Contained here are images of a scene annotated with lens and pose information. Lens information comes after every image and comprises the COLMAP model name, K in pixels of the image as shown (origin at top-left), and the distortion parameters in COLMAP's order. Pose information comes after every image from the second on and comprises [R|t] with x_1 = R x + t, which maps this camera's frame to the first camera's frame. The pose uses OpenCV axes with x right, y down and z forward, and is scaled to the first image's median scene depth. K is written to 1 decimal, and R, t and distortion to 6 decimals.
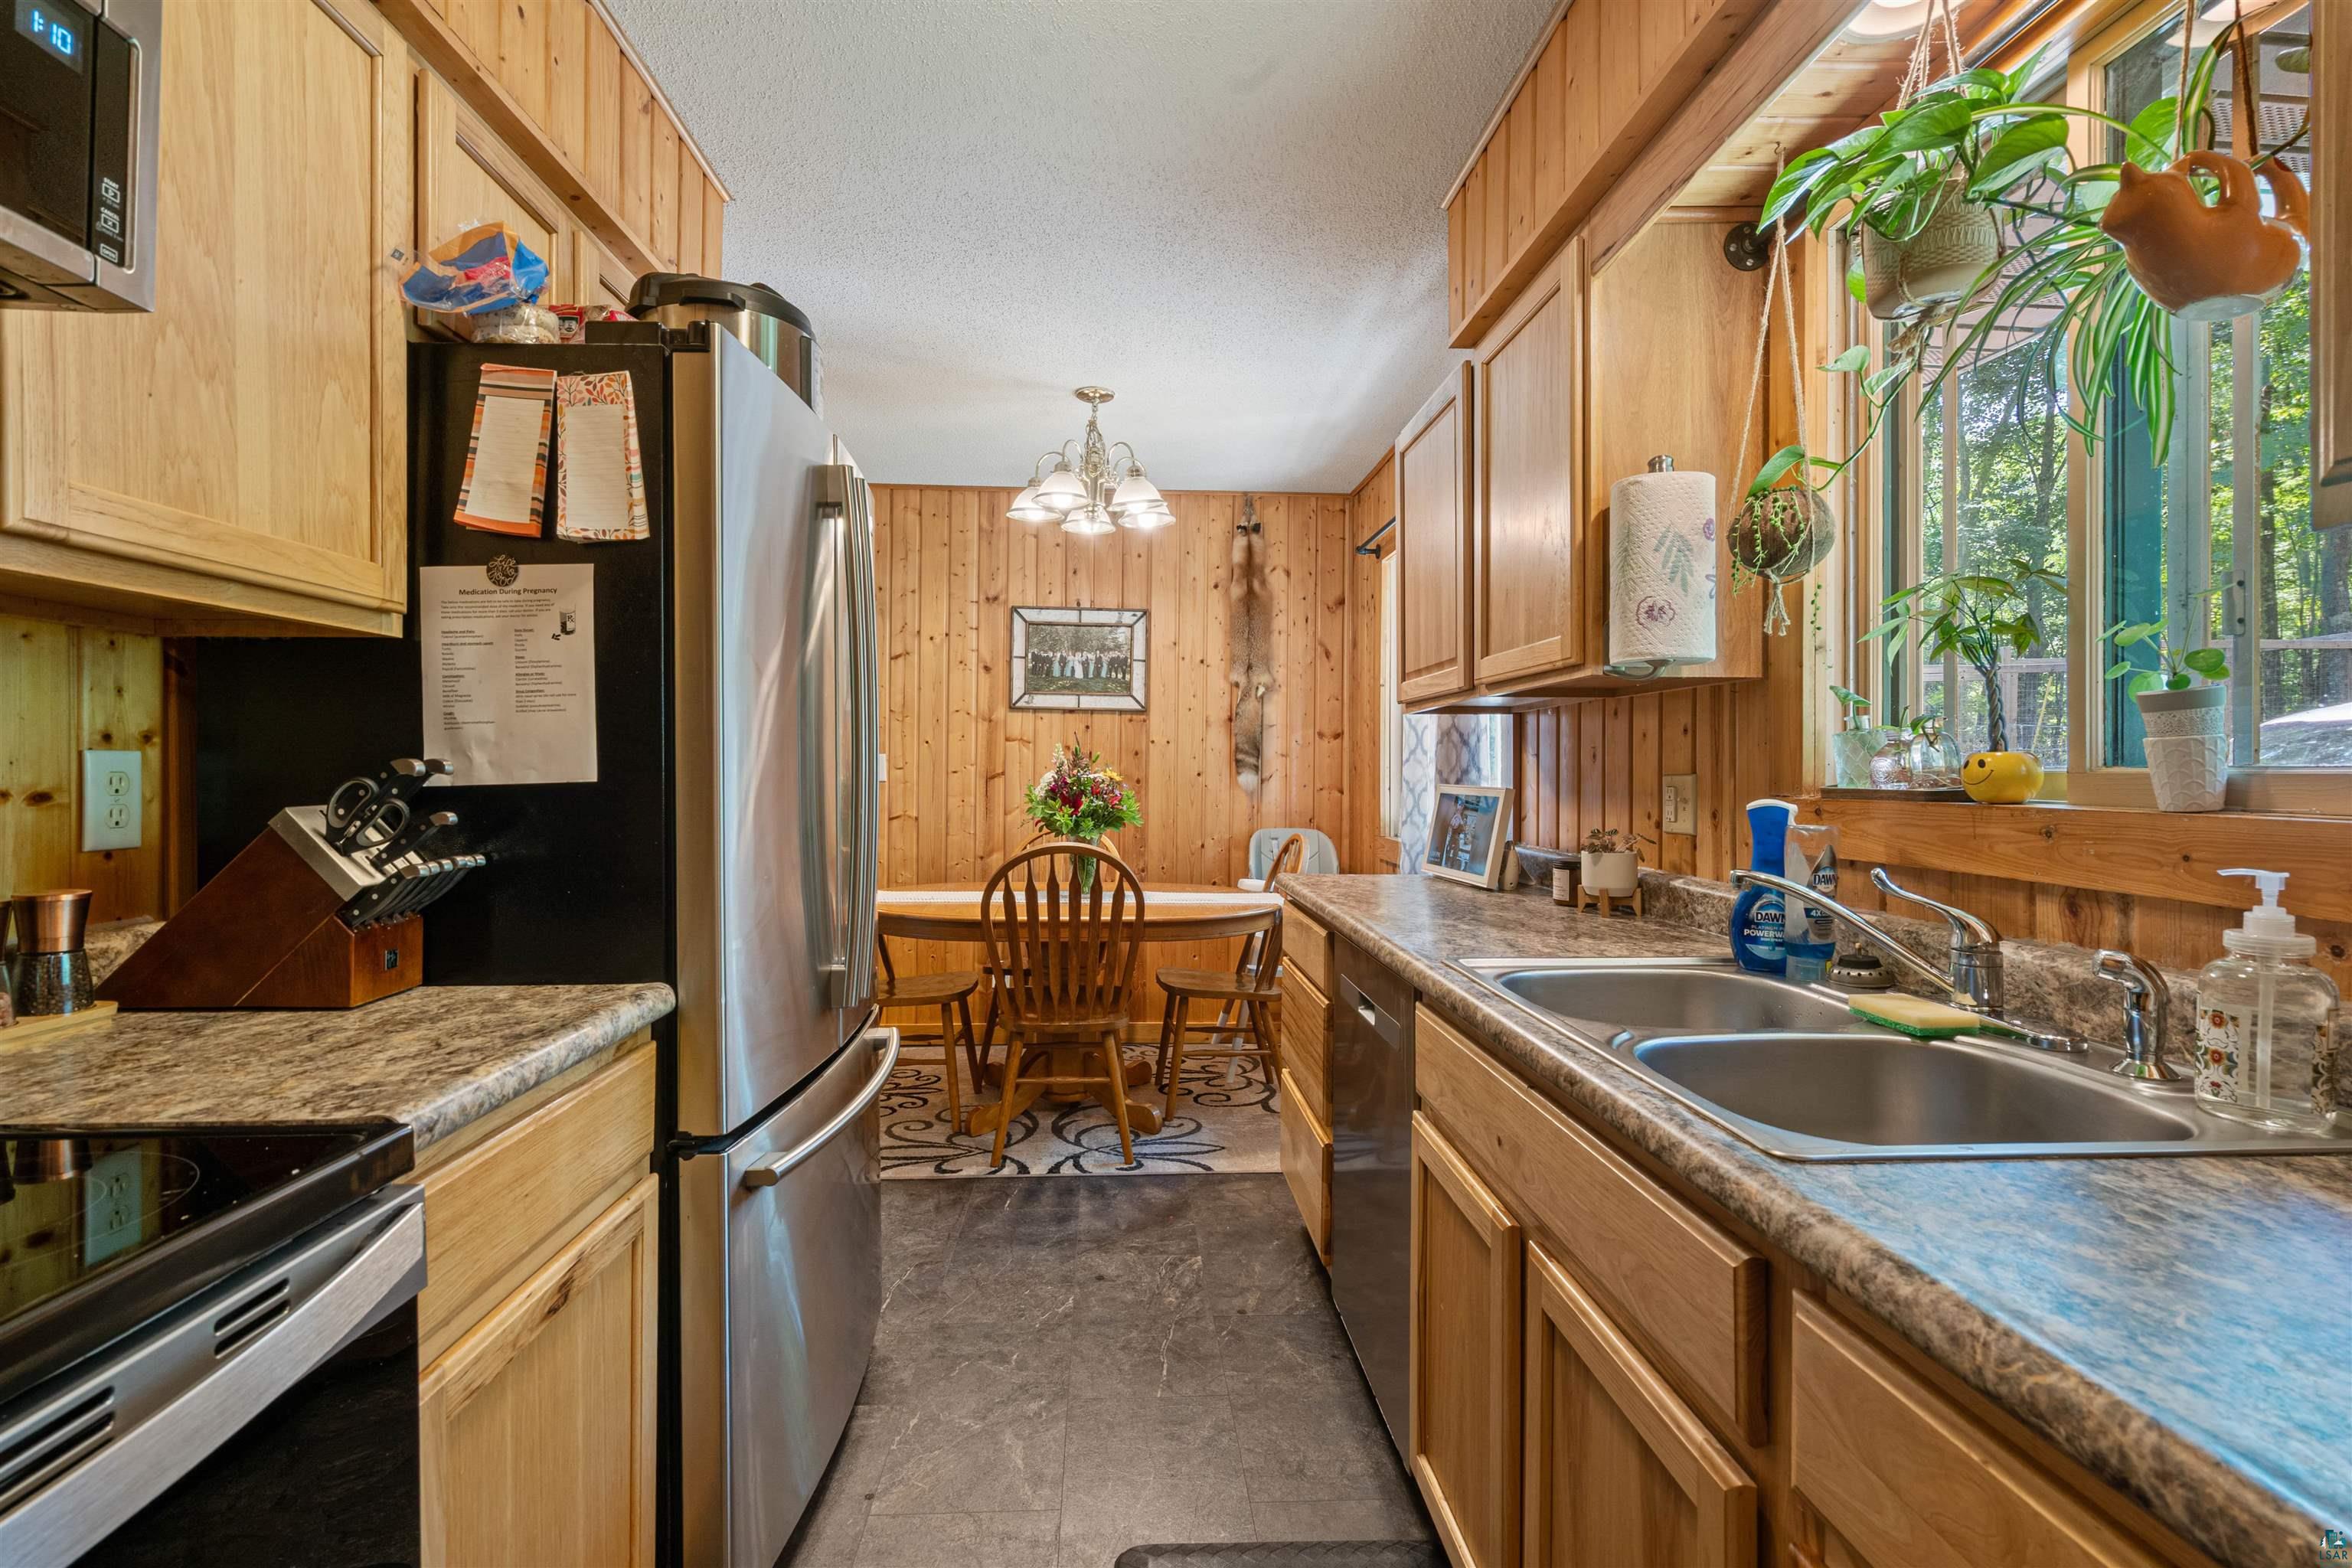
lens RADIAL K [[1093.4, 0, 1177.7], [0, 1093.4, 776.6], [0, 0, 1]] dist [0.001220, 0.000129]
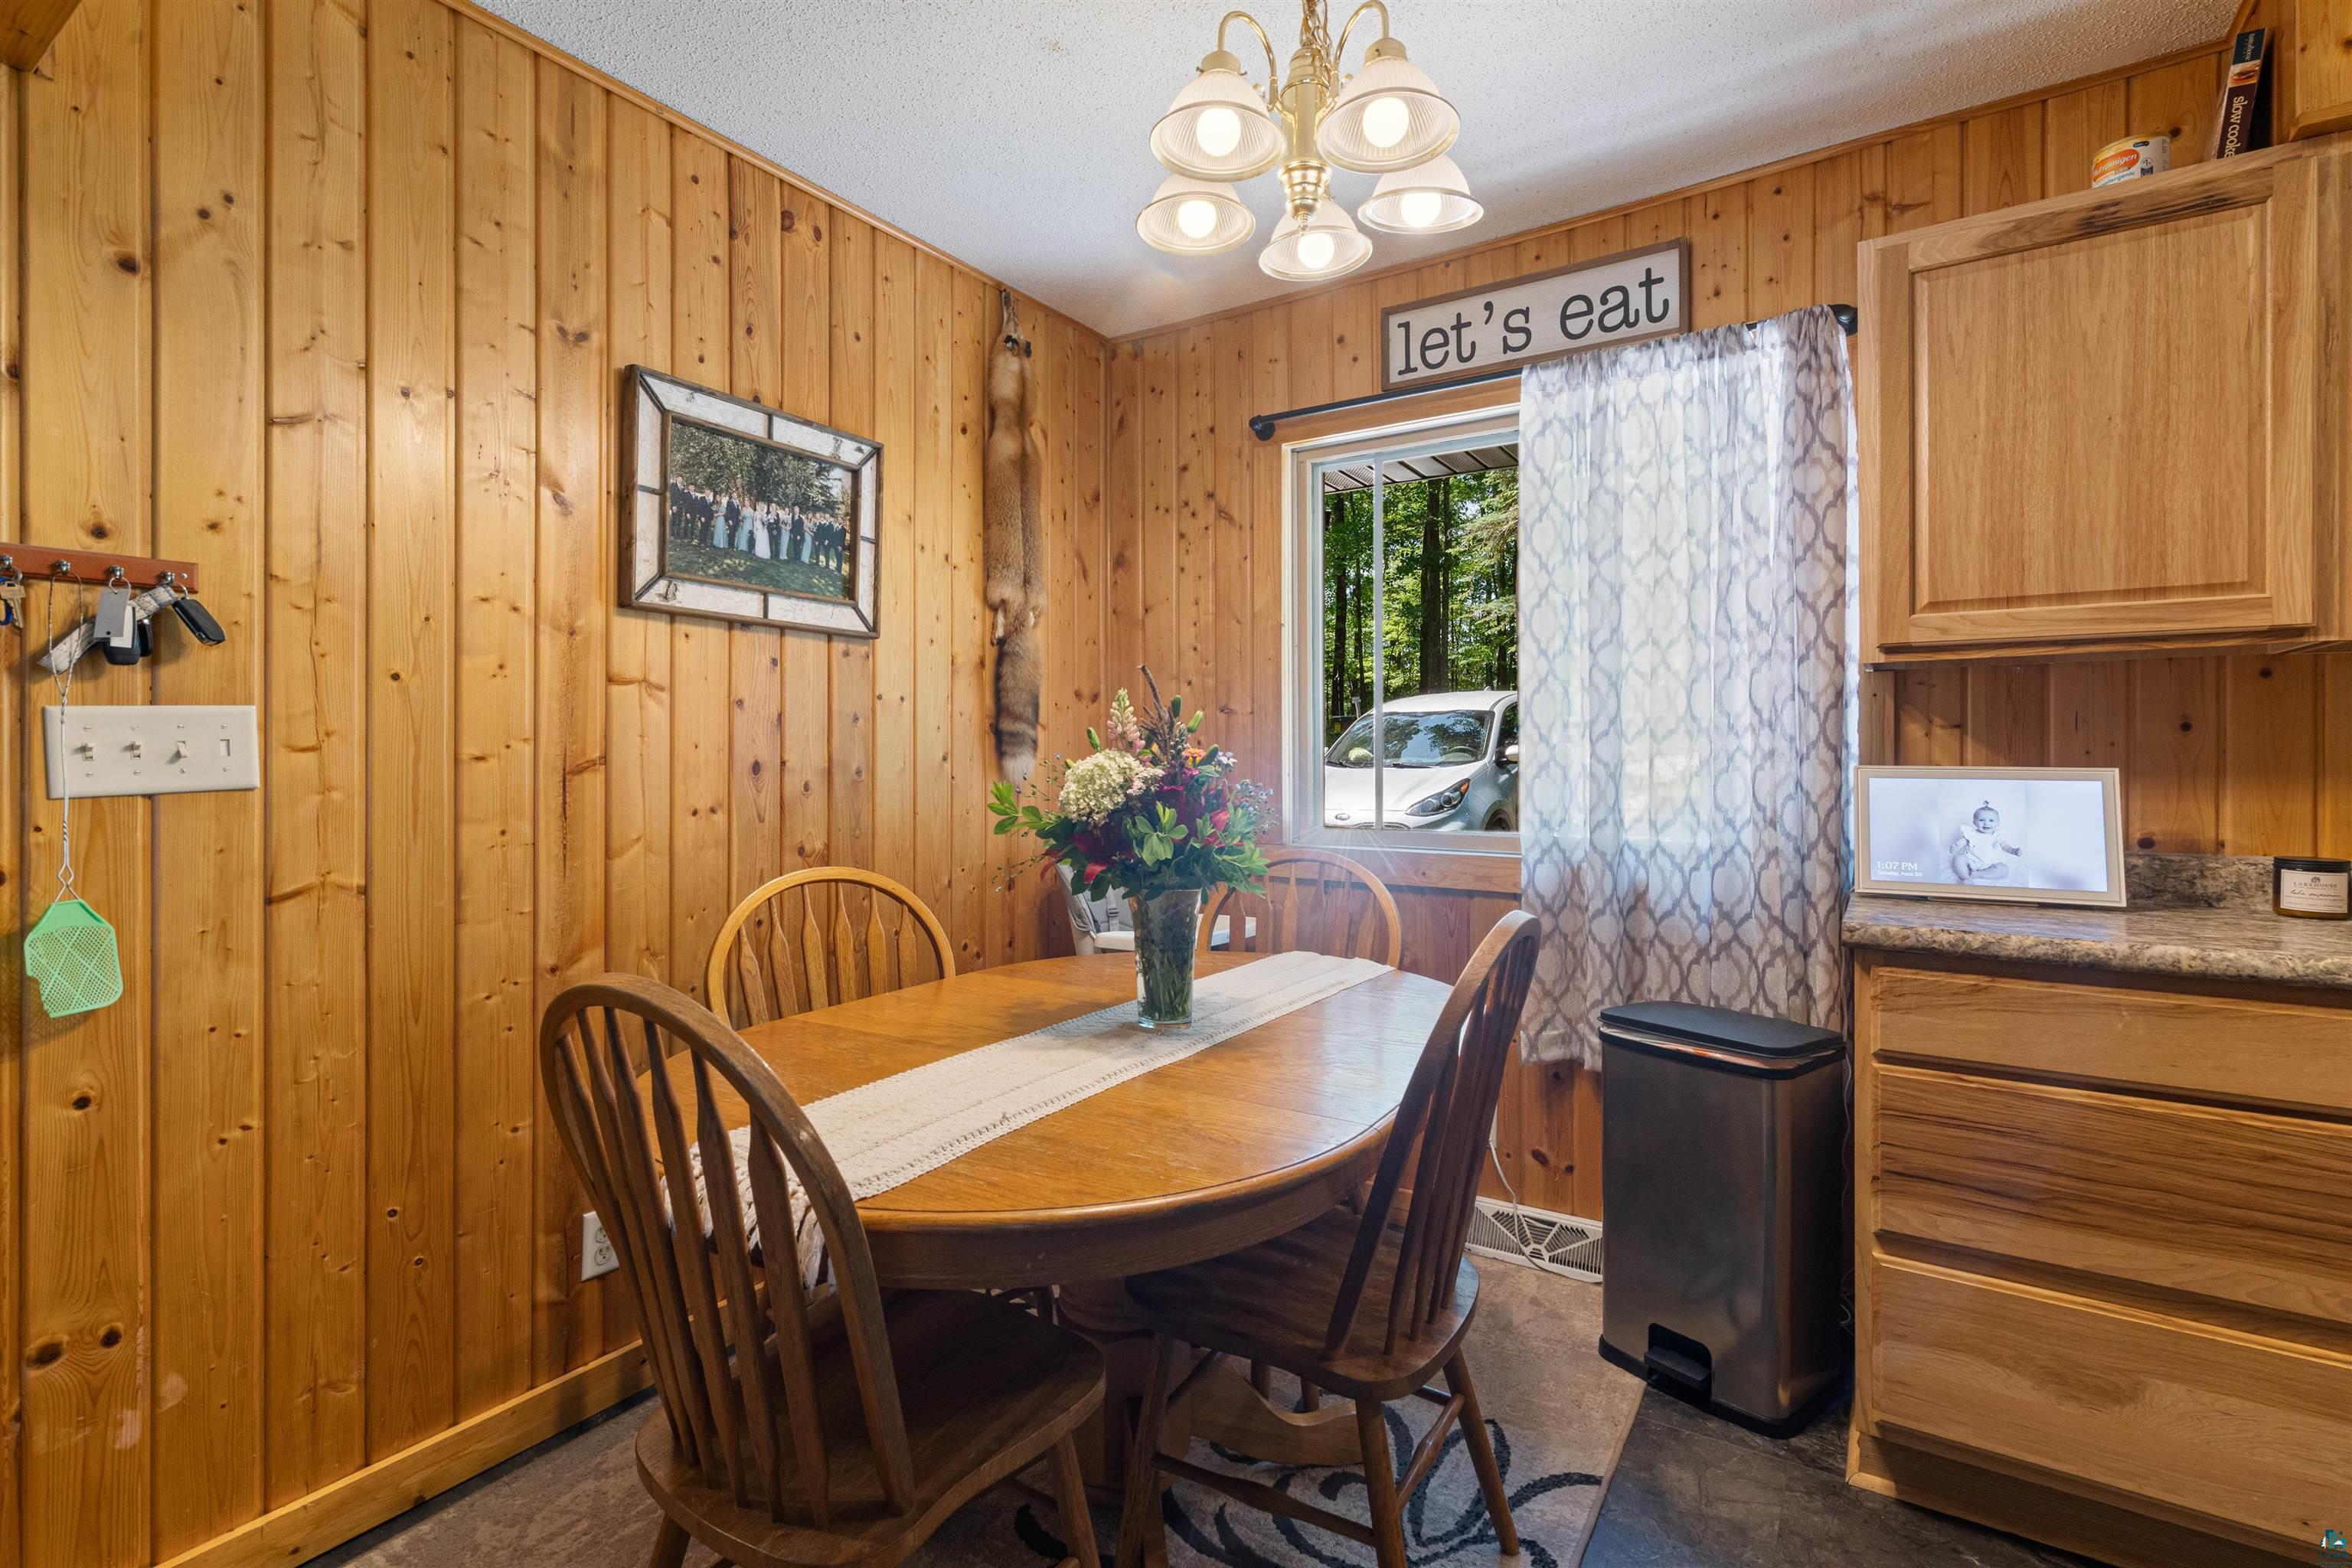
lens RADIAL K [[1093.4, 0, 1175.5], [0, 1093.4, 760.3], [0, 0, 1]] dist [0.001220, 0.000129]
pose [[0.596238, -0.010854, 0.802734, -0.364877], [0.003329, 0.999933, 0.011049, -0.006682], [-0.802801, -0.003915, 0.596235, 0.574237]]
